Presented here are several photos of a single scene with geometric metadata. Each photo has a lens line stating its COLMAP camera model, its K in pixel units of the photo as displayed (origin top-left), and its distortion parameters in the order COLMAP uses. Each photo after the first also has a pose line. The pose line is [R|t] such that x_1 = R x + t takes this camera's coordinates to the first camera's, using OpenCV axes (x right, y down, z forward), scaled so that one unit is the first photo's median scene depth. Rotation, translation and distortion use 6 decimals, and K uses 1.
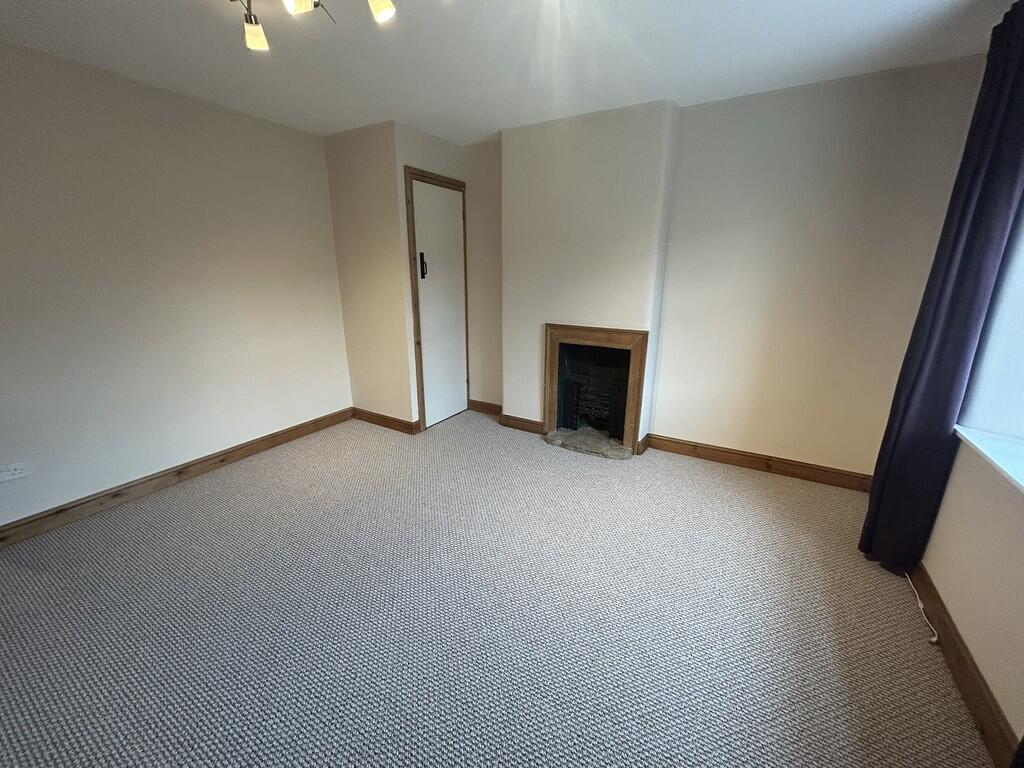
lens RADIAL K [[414.7, 0, 509.6], [0, 414.7, 384.1], [0, 0, 1]] dist [-0.002956, -0.000038]
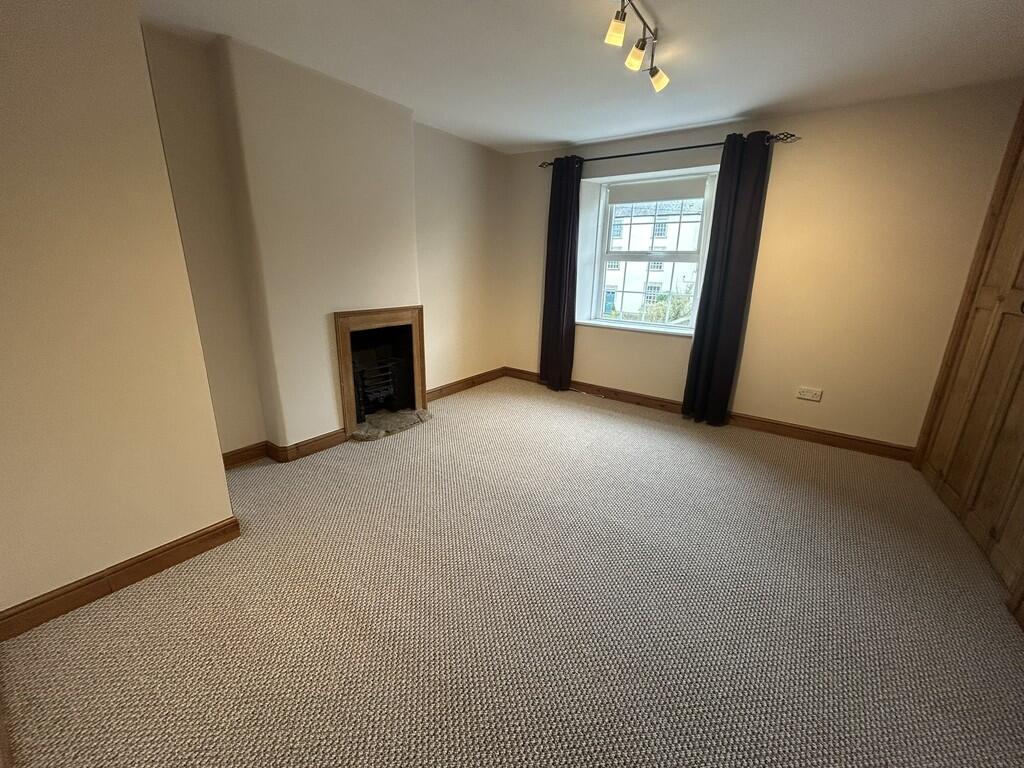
lens RADIAL K [[414.7, 0, 509.6], [0, 414.7, 384.1], [0, 0, 1]] dist [-0.002956, -0.000038]
pose [[0.081633, -0.274182, 0.958207, -0.762919], [0.251428, 0.935986, 0.246404, -0.131098], [-0.964427, 0.220806, 0.145344, 0.569377]]
